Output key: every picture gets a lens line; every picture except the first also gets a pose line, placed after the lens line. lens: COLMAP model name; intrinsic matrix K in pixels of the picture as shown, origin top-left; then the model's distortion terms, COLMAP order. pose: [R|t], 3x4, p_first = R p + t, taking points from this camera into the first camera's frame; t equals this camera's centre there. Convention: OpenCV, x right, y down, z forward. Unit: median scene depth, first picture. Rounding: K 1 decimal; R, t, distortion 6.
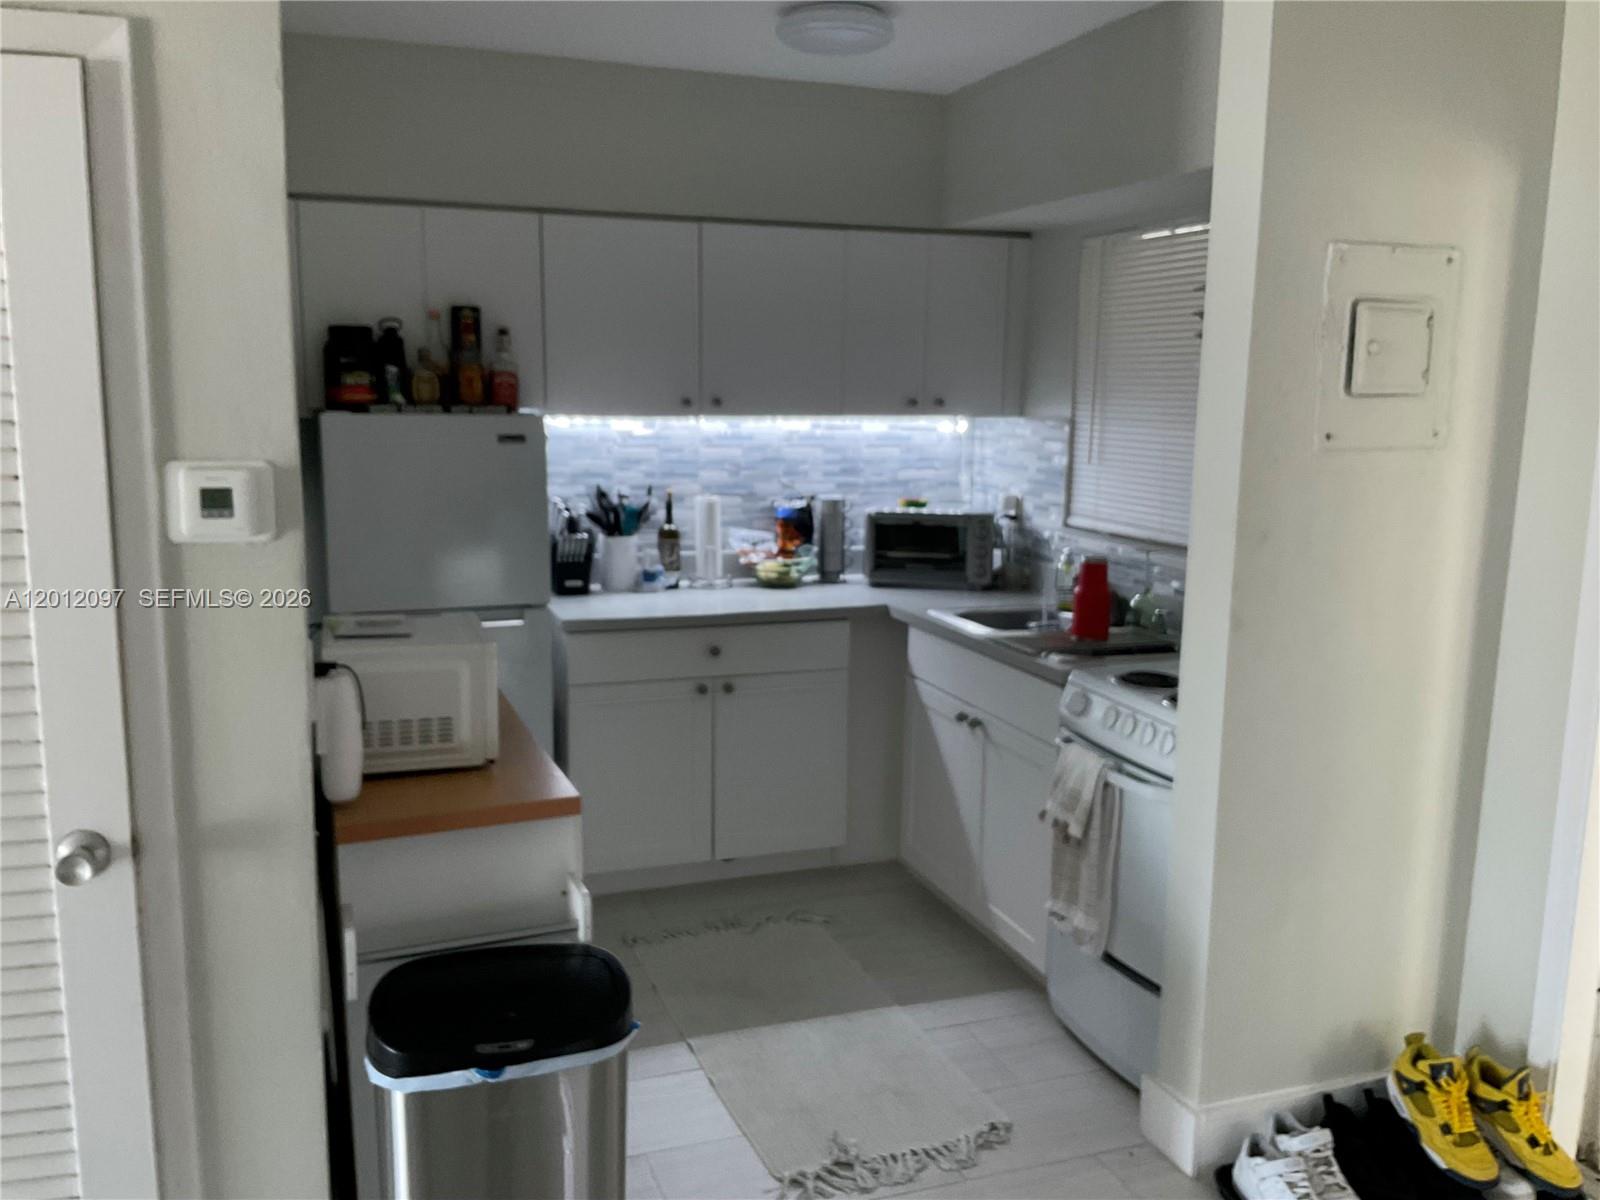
lens RADIAL K [[1331.6, 0, 800.0], [0, 1331.6, 599.5], [0, 0, 1]] dist [0.056805, -0.144509]
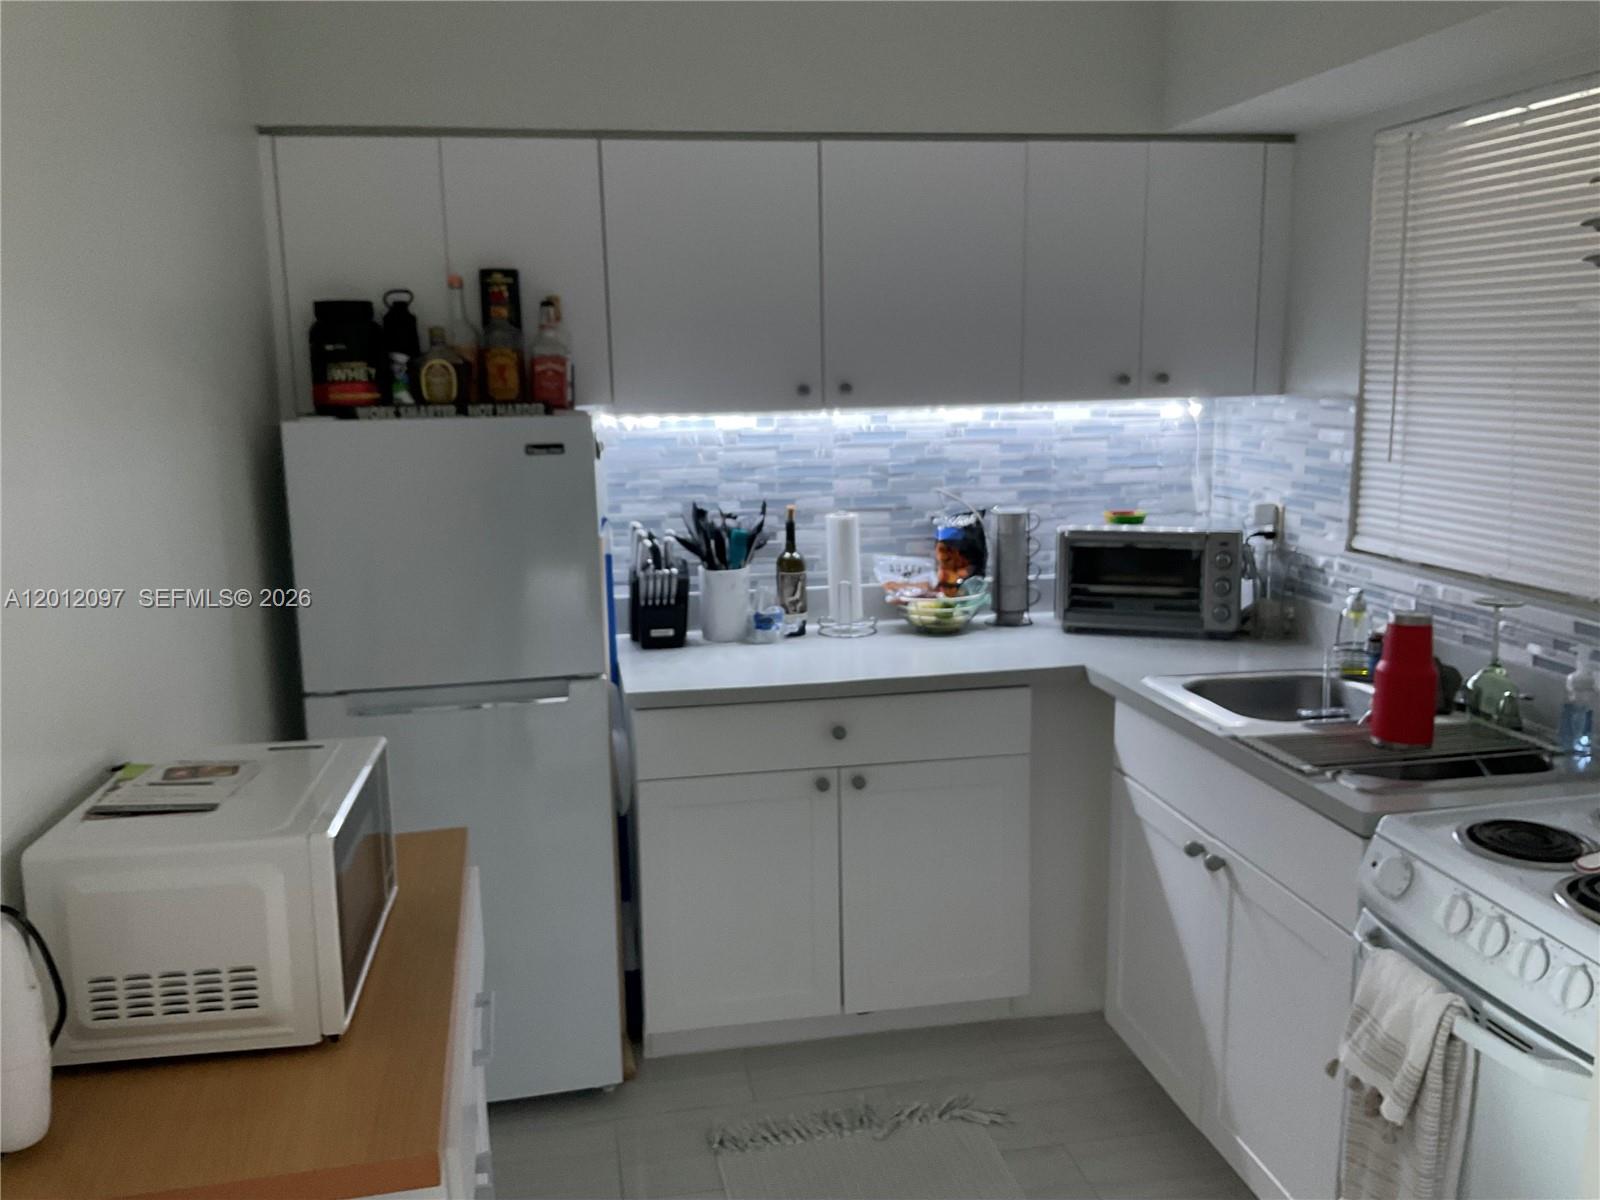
lens RADIAL K [[1331.6, 0, 786.7], [0, 1331.6, 595.2], [0, 0, 1]] dist [0.056805, -0.144509]
pose [[0.984158, -0.002833, -0.177271, 0.036348], [0.004712, 0.999937, 0.010178, -0.042984], [0.177231, -0.010852, 0.984109, 0.280476]]
